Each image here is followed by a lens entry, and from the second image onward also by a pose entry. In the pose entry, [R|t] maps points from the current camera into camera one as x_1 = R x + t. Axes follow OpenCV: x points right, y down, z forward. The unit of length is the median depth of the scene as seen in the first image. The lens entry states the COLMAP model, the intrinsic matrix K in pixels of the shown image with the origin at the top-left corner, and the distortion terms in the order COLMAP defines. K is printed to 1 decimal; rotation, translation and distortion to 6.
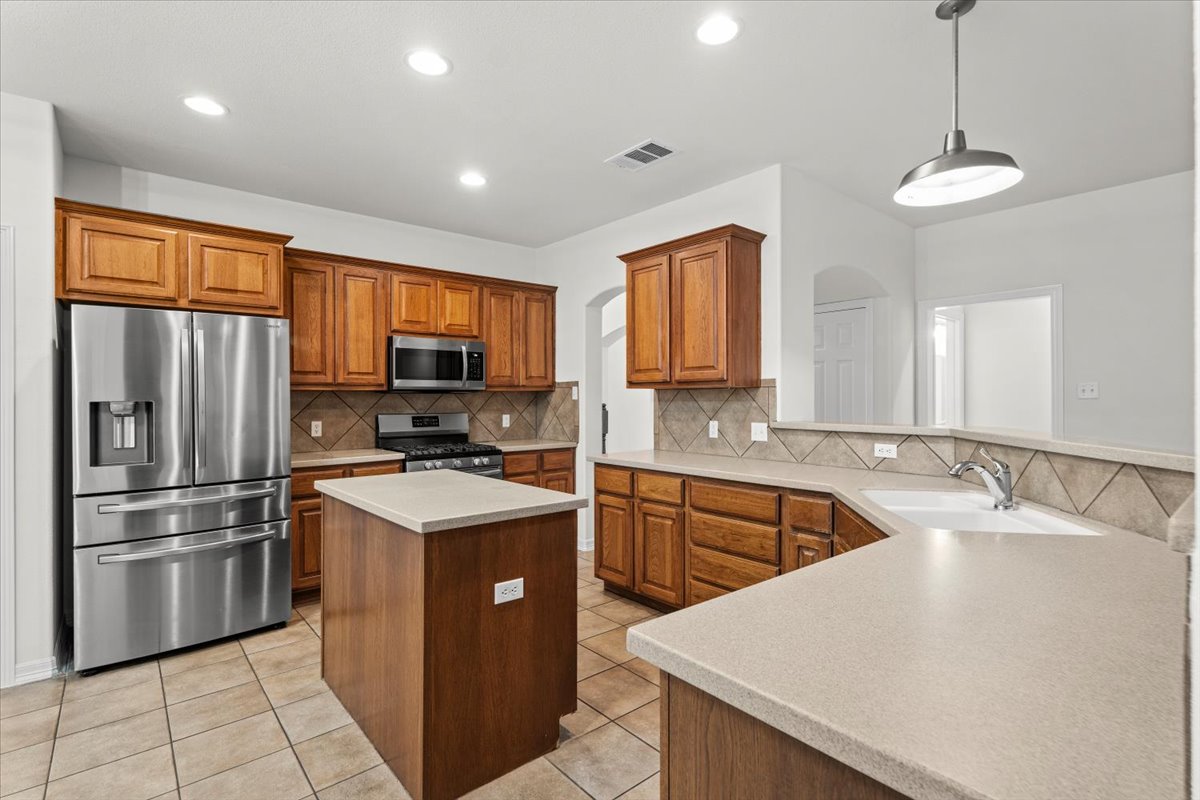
lens RADIAL K [[569.1, 0, 603.1], [0, 569.1, 388.9], [0, 0, 1]] dist [0.007974, 0.001899]
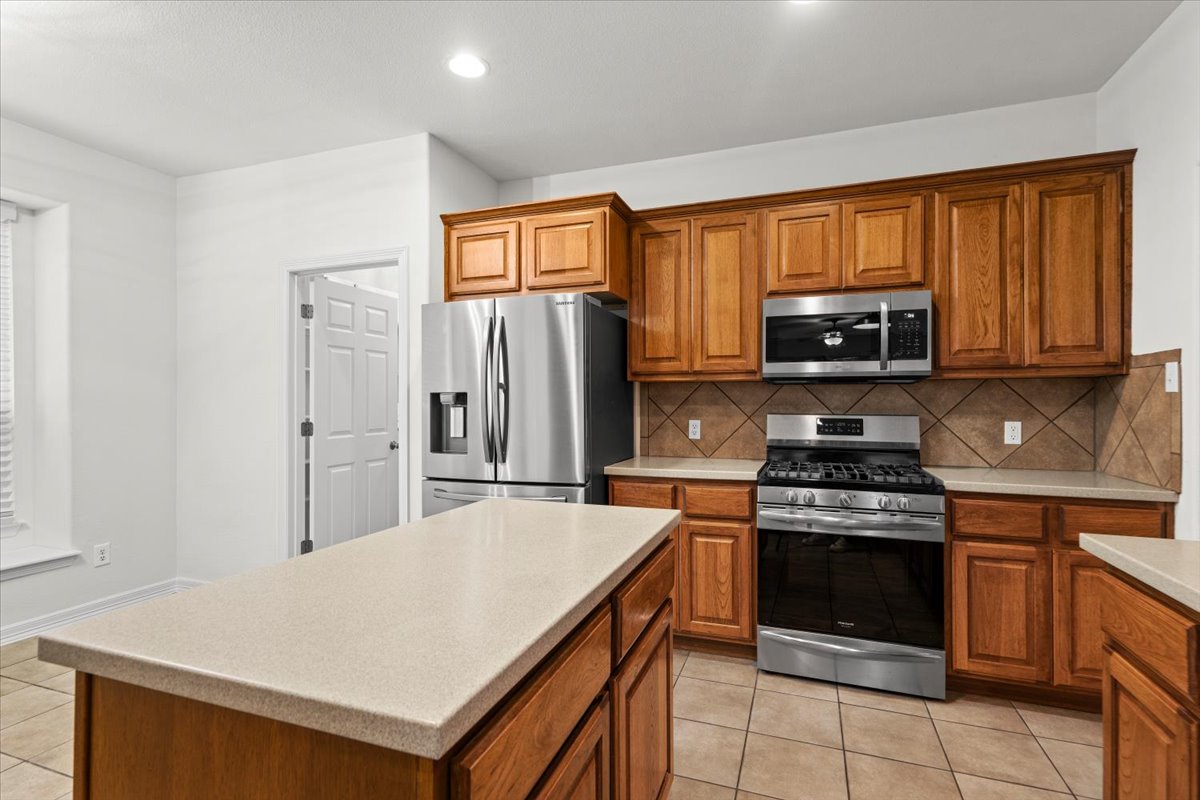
lens RADIAL K [[569.1, 0, 607.2], [0, 569.1, 395.8], [0, 0, 1]] dist [0.007974, 0.001899]
pose [[0.503141, -0.003134, -0.864199, 0.121432], [0.010069, 0.999947, 0.002236, 0.017714], [0.864146, -0.009827, 0.503145, 0.448759]]
